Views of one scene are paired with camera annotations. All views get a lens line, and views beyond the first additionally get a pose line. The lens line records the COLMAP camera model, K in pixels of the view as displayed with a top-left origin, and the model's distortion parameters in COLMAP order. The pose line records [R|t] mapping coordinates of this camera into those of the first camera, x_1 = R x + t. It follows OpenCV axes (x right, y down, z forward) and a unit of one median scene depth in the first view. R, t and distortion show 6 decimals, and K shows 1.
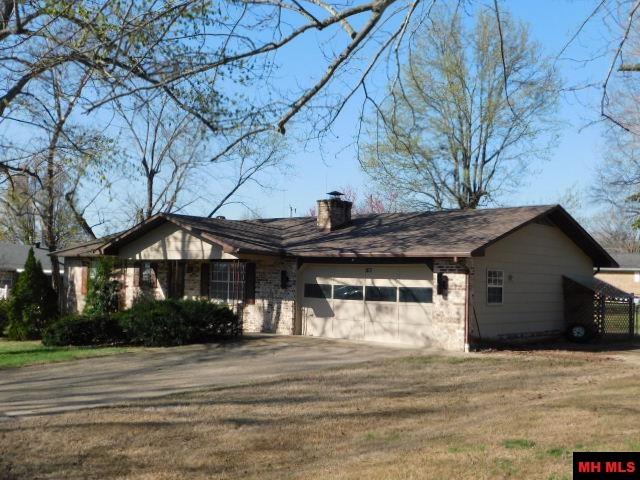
lens RADIAL K [[741.8, 0, 319.9], [0, 741.8, 237.1], [0, 0, 1]] dist [-0.055597, 0.000000]
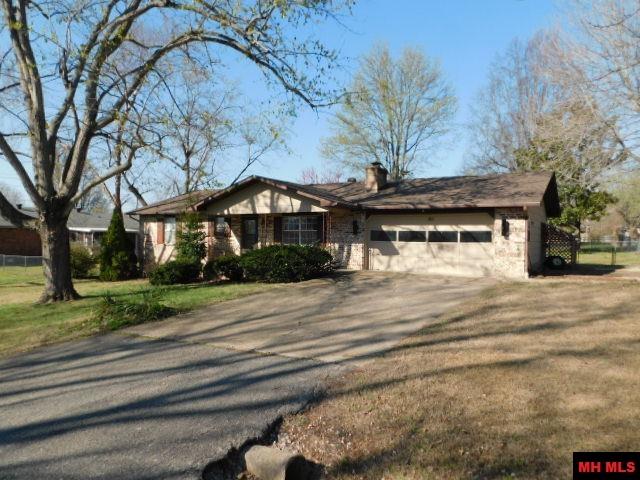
lens RADIAL K [[460.9, 0, 320.6], [0, 460.9, 246.5], [0, 0, 1]] dist [-0.046143, -0.000198]
pose [[0.982532, -0.021893, 0.184803, -0.261499], [0.006075, 0.996300, 0.085733, 0.021218], [-0.185996, -0.083112, 0.979029, 0.220332]]
